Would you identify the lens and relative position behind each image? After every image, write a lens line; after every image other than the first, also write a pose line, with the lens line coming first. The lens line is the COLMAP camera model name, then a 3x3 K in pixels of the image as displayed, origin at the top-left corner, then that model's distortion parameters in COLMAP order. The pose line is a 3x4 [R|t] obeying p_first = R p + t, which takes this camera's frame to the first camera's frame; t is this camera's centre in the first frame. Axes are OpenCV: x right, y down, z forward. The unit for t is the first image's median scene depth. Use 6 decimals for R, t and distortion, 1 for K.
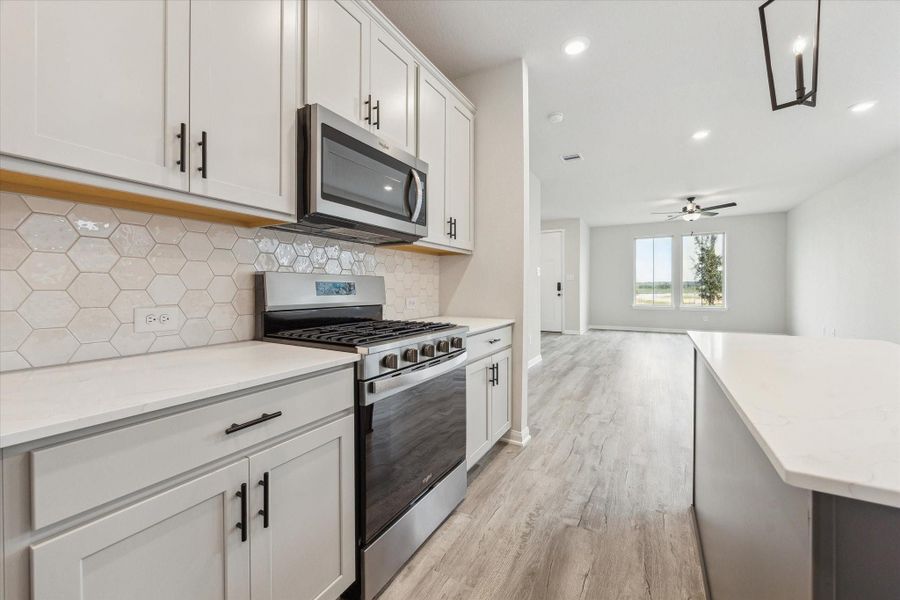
lens RADIAL K [[352.1, 0, 450.2], [0, 352.1, 290.8], [0, 0, 1]] dist [-0.004143, -0.000257]
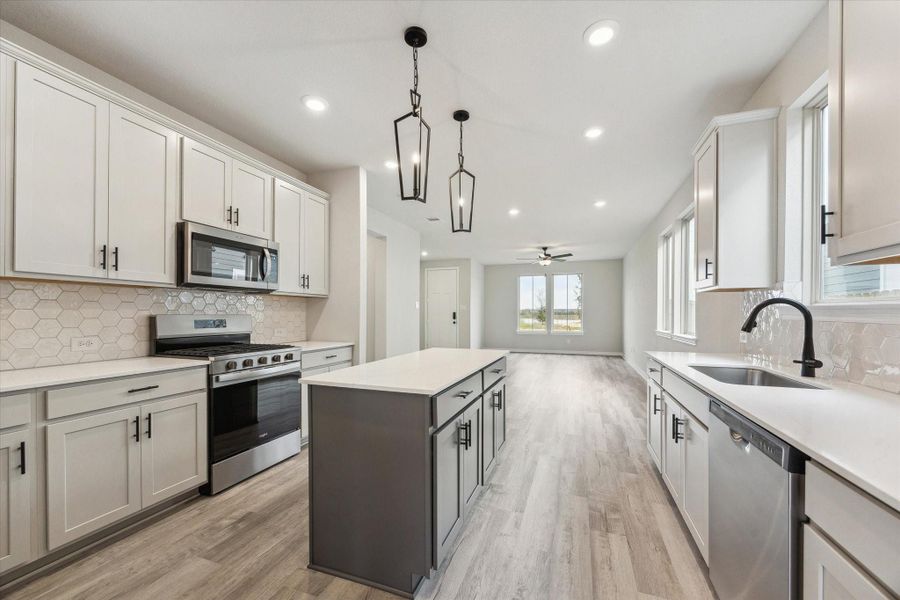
lens RADIAL K [[352.1, 0, 456.6], [0, 352.1, 315.0], [0, 0, 1]] dist [-0.004143, -0.000257]
pose [[0.984292, 0.000261, 0.176550, 0.668984], [0.000546, 0.999990, -0.004522, -0.053373], [-0.176549, 0.004547, 0.984281, -1.025762]]
